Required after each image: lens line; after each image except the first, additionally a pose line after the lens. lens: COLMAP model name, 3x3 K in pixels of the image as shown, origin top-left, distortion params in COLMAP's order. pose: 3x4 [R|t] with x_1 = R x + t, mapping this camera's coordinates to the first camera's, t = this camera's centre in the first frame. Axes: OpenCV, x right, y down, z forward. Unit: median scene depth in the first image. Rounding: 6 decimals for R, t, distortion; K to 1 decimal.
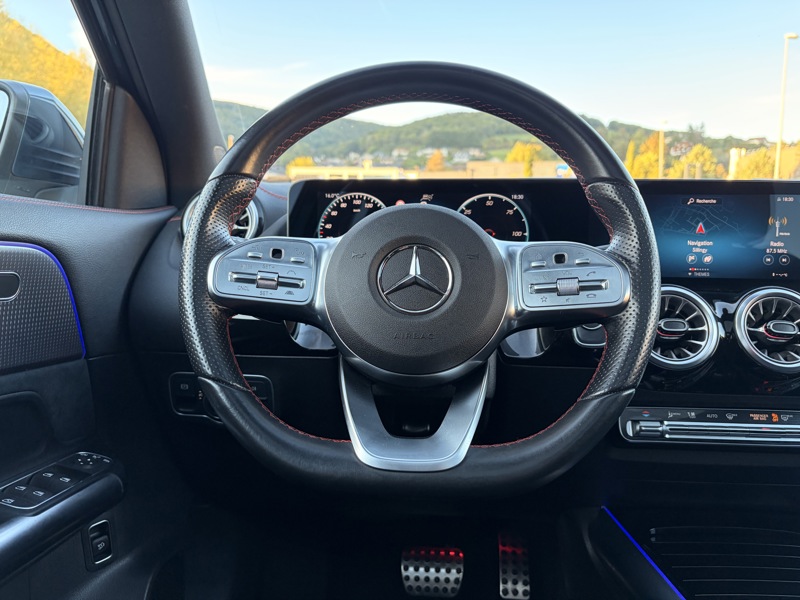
lens RADIAL K [[610.8, 0, 391.7], [0, 610.8, 315.3], [0, 0, 1]] dist [0.023344, -0.027480]
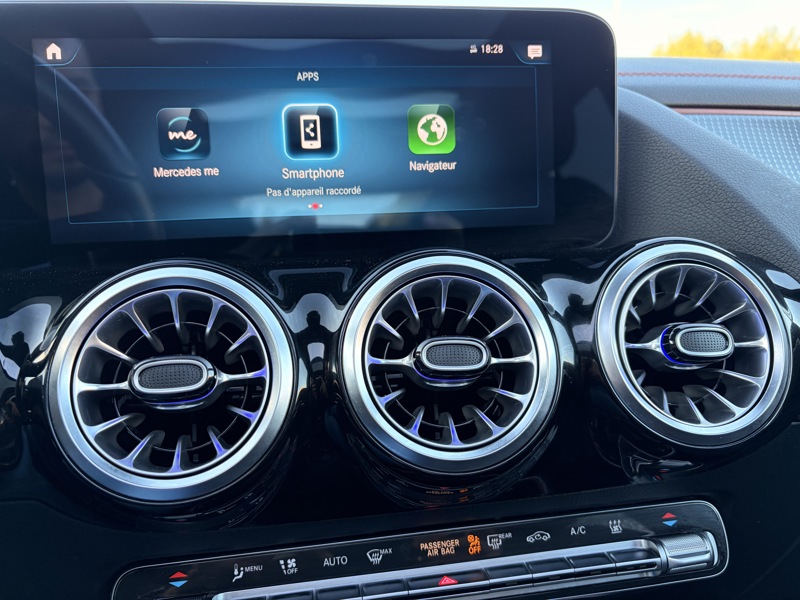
lens RADIAL K [[610.8, 0, 401.5], [0, 610.8, 301.1], [0, 0, 1]] dist [0.023344, -0.027480]
pose [[0.975313, -0.079822, 0.205895, 0.490671], [0.066372, 0.995234, 0.071436, -0.041480], [-0.210616, -0.056007, 0.975963, 0.583199]]
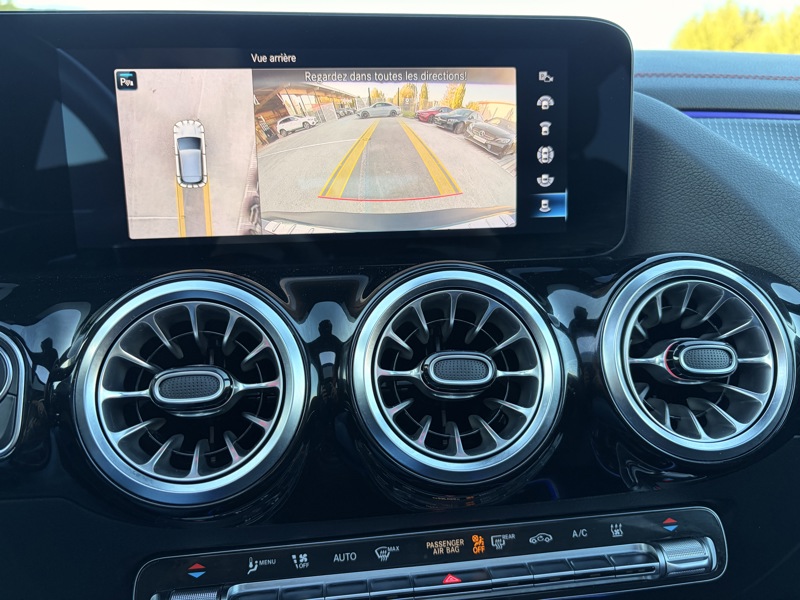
lens RADIAL K [[610.8, 0, 403.0], [0, 610.8, 299.4], [0, 0, 1]] dist [0.023344, -0.027480]
pose [[0.982271, -0.071403, 0.173334, 0.496551], [0.052613, 0.992462, 0.110680, -0.067563], [-0.179930, -0.099599, 0.978624, 0.572399]]
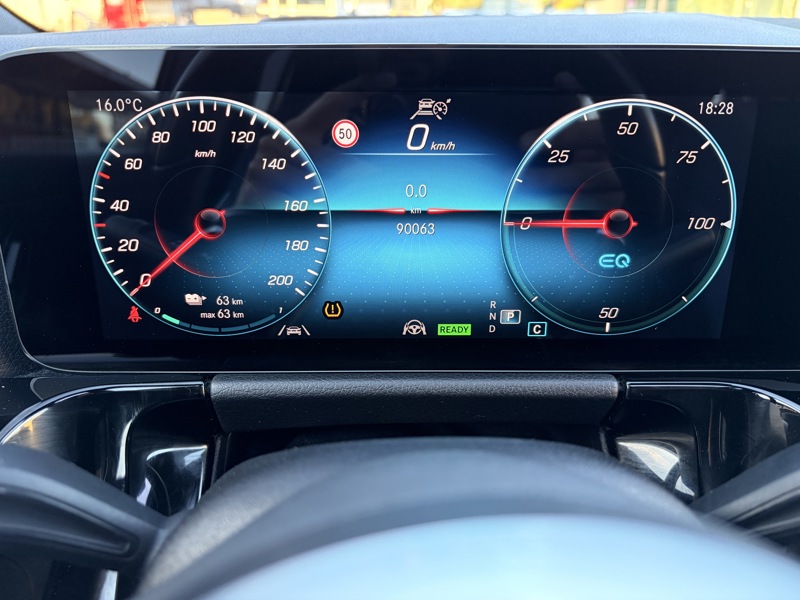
lens RADIAL K [[610.8, 0, 399.9], [0, 610.8, 301.6], [0, 0, 1]] dist [0.023344, -0.027480]
pose [[0.996420, -0.037495, 0.075769, 0.016783], [0.018660, 0.971705, 0.235461, -0.184443], [-0.082454, -0.233204, 0.968926, 0.725661]]
